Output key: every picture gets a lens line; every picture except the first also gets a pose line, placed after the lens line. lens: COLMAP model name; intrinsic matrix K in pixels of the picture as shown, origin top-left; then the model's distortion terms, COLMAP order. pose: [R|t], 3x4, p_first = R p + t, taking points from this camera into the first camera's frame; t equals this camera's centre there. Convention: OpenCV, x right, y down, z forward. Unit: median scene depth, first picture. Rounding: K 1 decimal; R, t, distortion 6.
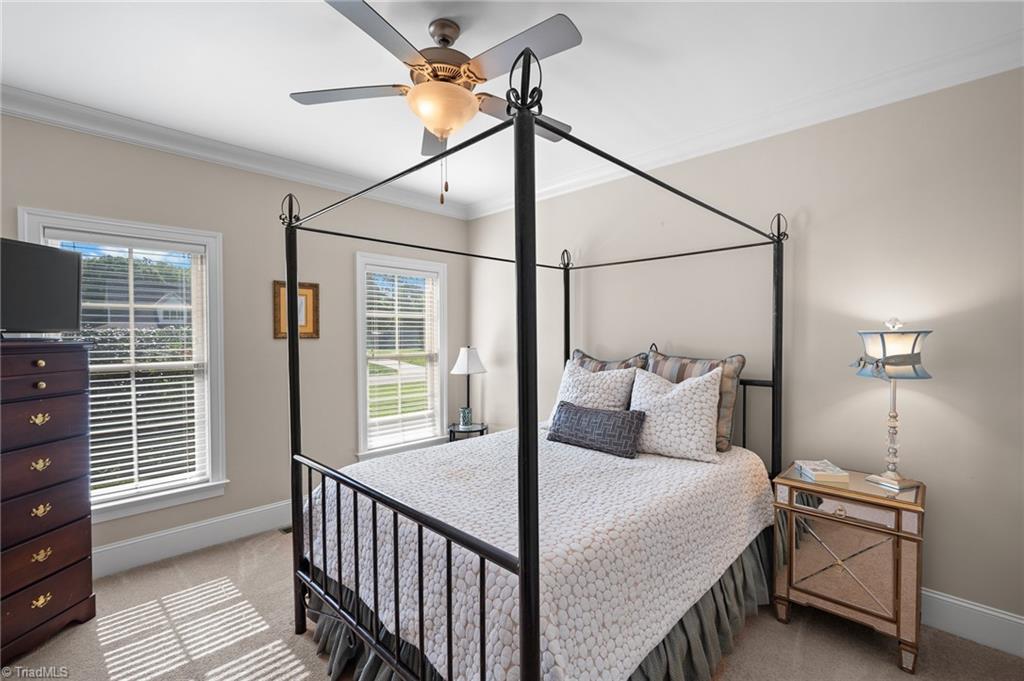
lens RADIAL K [[451.5, 0, 510.5], [0, 451.5, 342.3], [0, 0, 1]] dist [-0.008795, 0.000301]
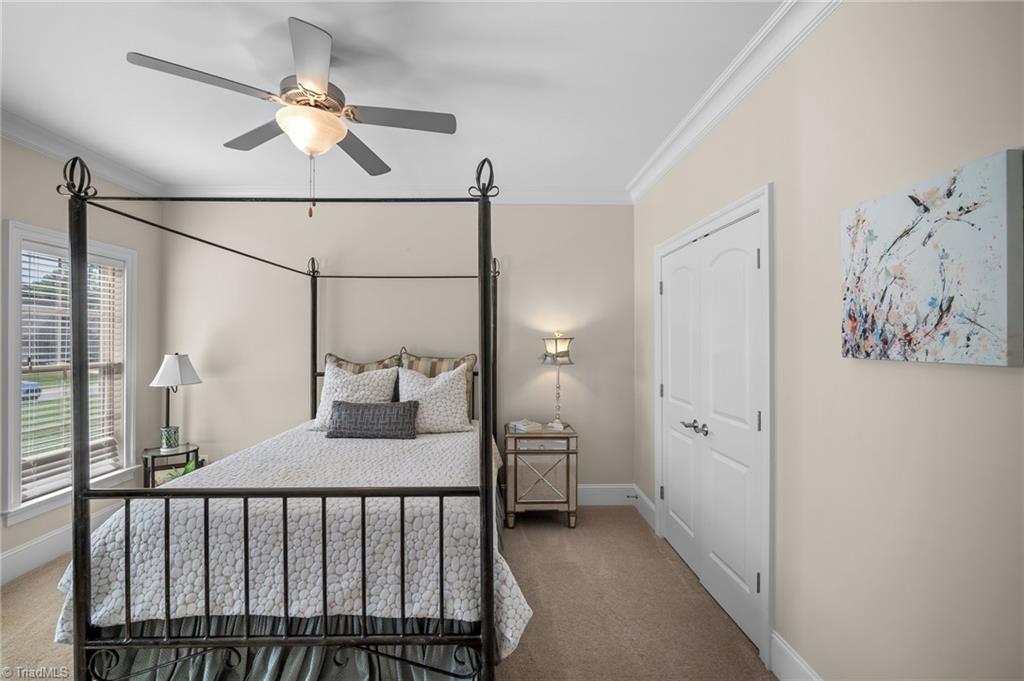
lens RADIAL K [[451.5, 0, 516.1], [0, 451.5, 340.0], [0, 0, 1]] dist [-0.008795, 0.000301]
pose [[0.686039, 0.003135, 0.727558, -0.435260], [0.011033, 0.999831, -0.014711, 0.006033], [-0.727481, 0.018120, 0.685889, -0.065271]]
